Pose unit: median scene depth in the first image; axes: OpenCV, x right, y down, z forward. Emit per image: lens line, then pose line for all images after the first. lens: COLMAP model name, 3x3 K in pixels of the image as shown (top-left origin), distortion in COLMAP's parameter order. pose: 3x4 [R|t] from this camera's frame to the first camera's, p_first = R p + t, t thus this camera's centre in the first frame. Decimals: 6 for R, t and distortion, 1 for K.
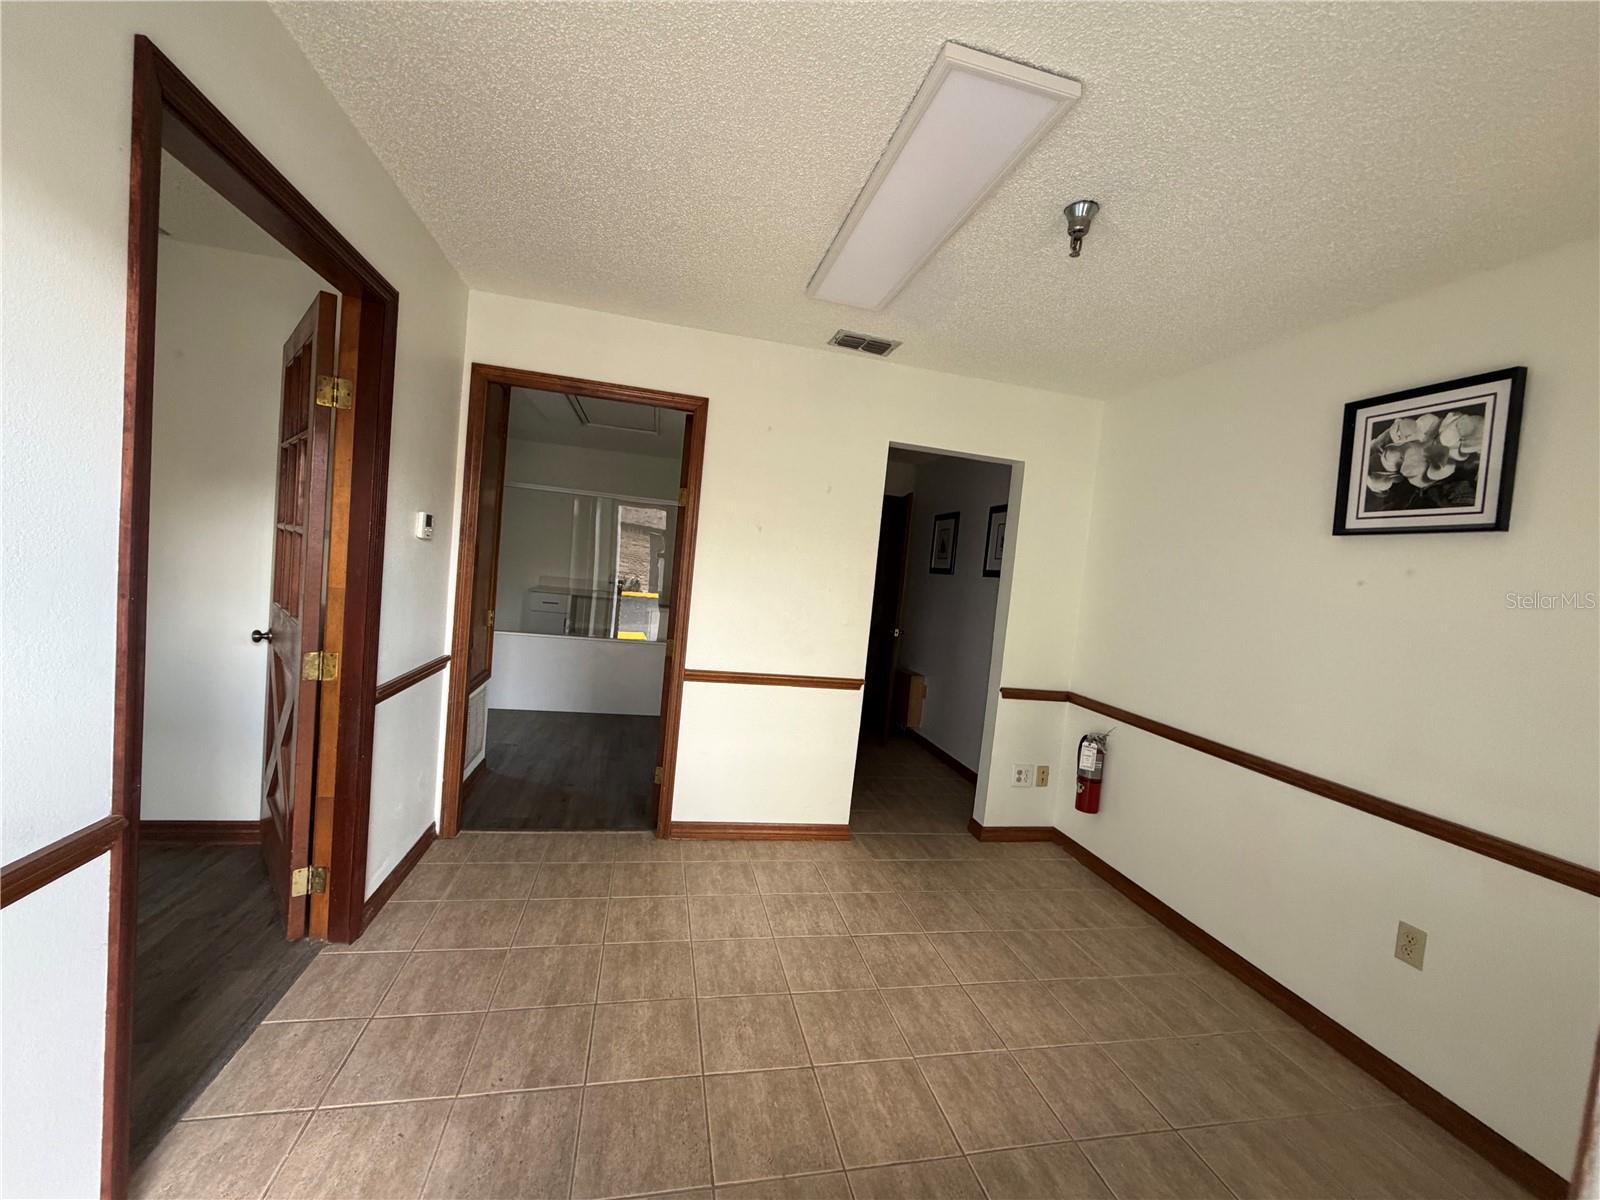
lens RADIAL K [[639.1, 0, 796.9], [0, 639.1, 597.5], [0, 0, 1]] dist [-0.001245, 0.000064]
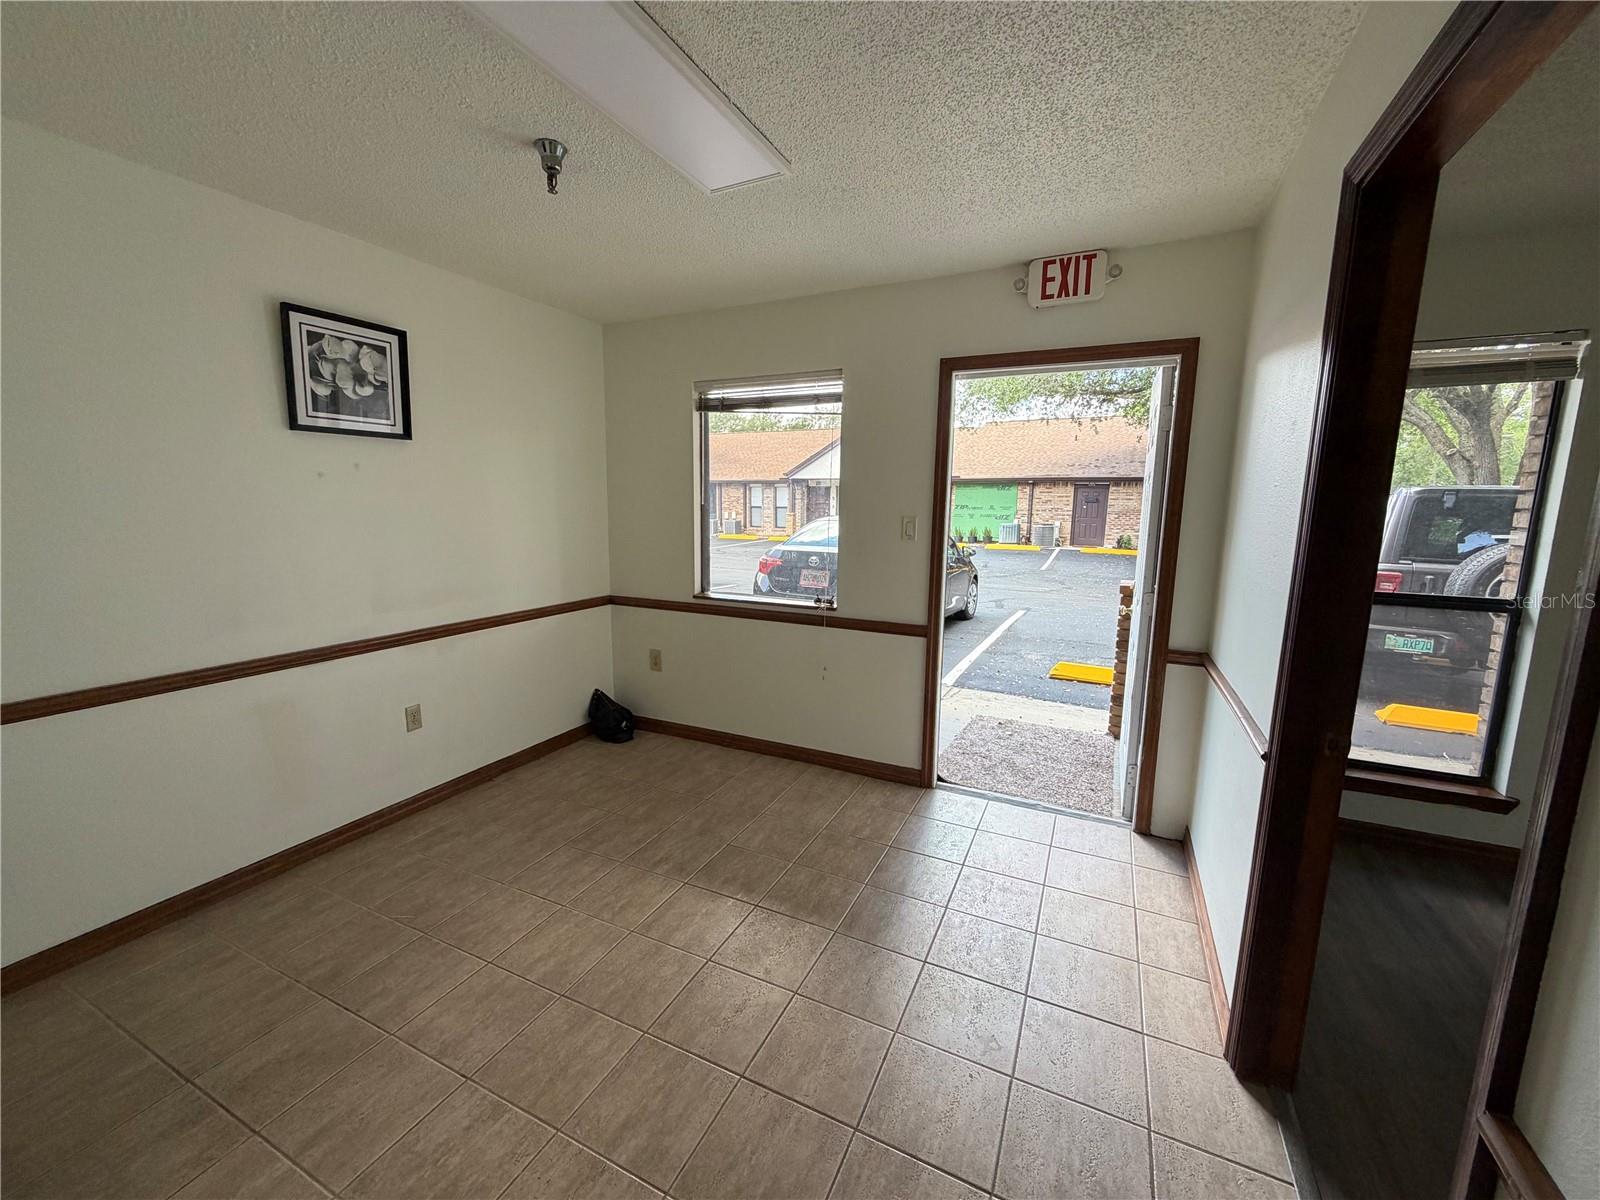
lens RADIAL K [[639.1, 0, 796.9], [0, 639.1, 597.5], [0, 0, 1]] dist [-0.001245, 0.000064]
pose [[-0.777548, -0.197347, 0.597054, -0.565059], [-0.054400, 0.967028, 0.248791, -0.151026], [-0.626466, 0.160967, -0.762646, 1.460968]]
